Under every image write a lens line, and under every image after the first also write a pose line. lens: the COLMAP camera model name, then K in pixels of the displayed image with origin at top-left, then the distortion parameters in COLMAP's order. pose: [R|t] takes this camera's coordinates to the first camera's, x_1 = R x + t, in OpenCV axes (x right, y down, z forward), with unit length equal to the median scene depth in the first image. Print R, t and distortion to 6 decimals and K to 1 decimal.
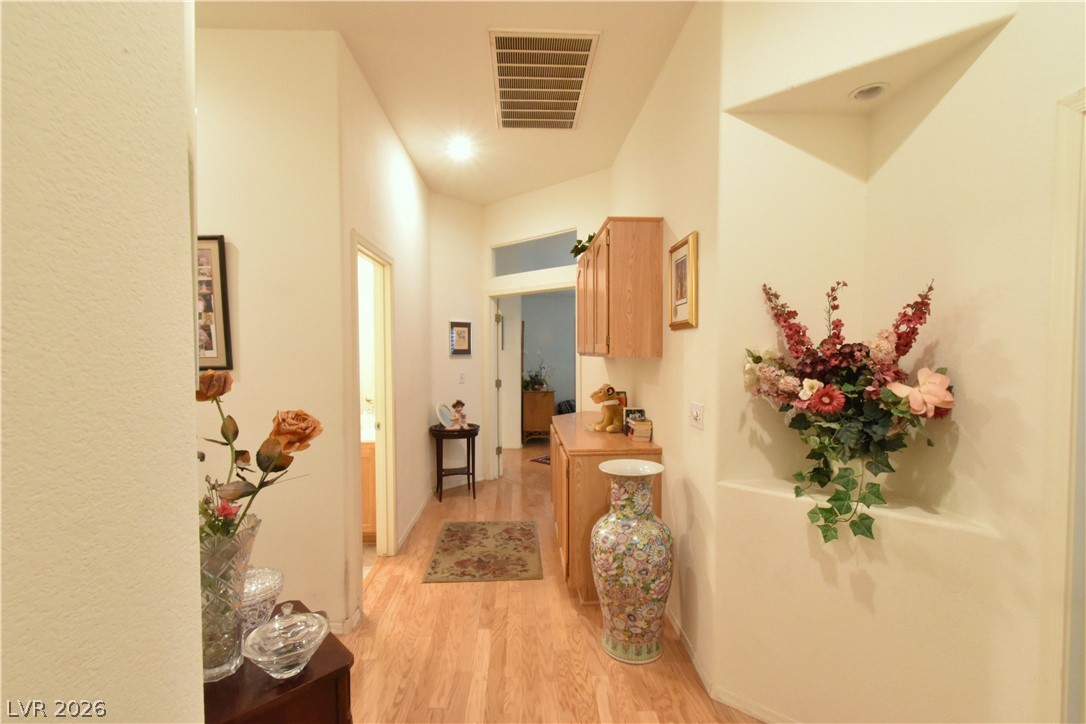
lens RADIAL K [[481.2, 0, 539.8], [0, 481.2, 364.3], [0, 0, 1]] dist [0.002179, -0.000457]
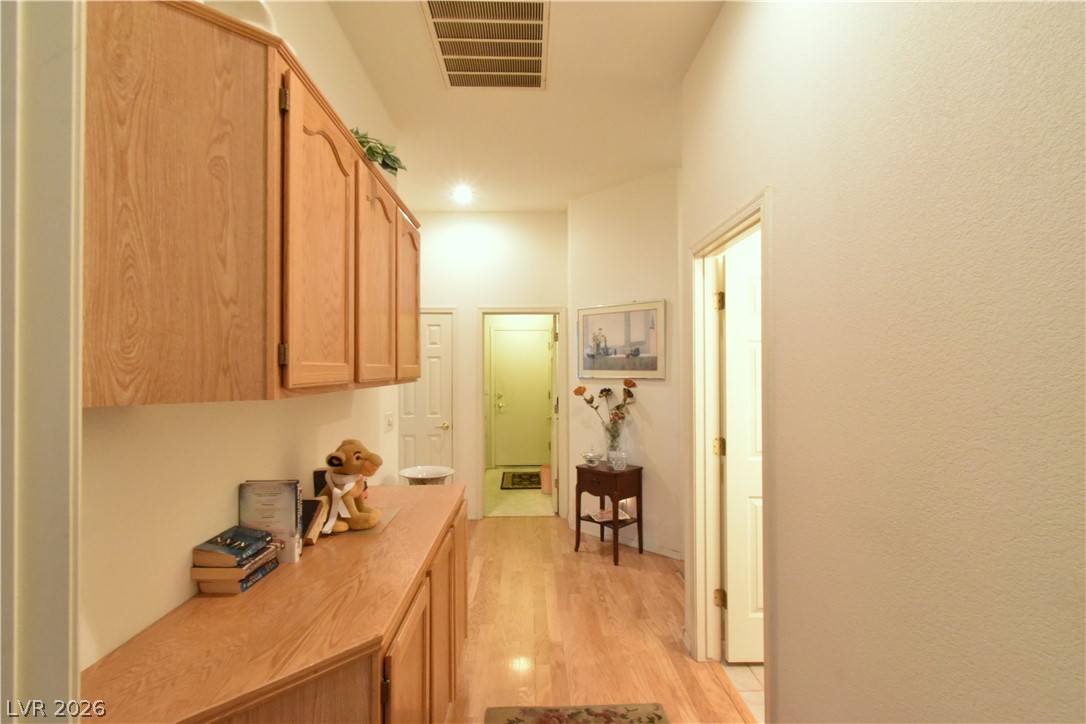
lens RADIAL K [[481.2, 0, 539.8], [0, 481.2, 364.3], [0, 0, 1]] dist [0.002179, -0.000457]
pose [[-0.999809, 0.006742, 0.018368, -0.088290], [0.007183, 0.999685, 0.024052, -0.060662], [-0.018200, 0.024180, -0.999542, 1.740495]]
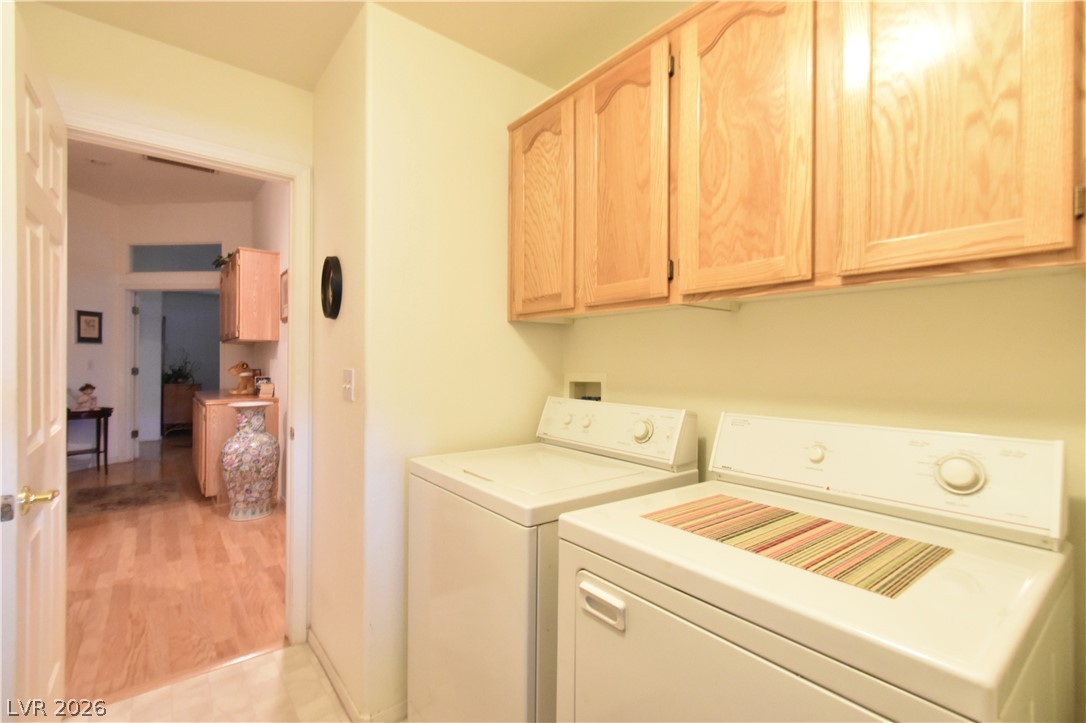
lens RADIAL K [[490.4, 0, 543.0], [0, 490.4, 361.5], [0, 0, 1]] dist [0.012090, -0.000166]
pose [[0.810999, 0.008509, 0.584986, 0.009656], [0.008157, 0.999633, -0.025848, 0.083521], [-0.584991, 0.025734, 0.810631, -0.653721]]
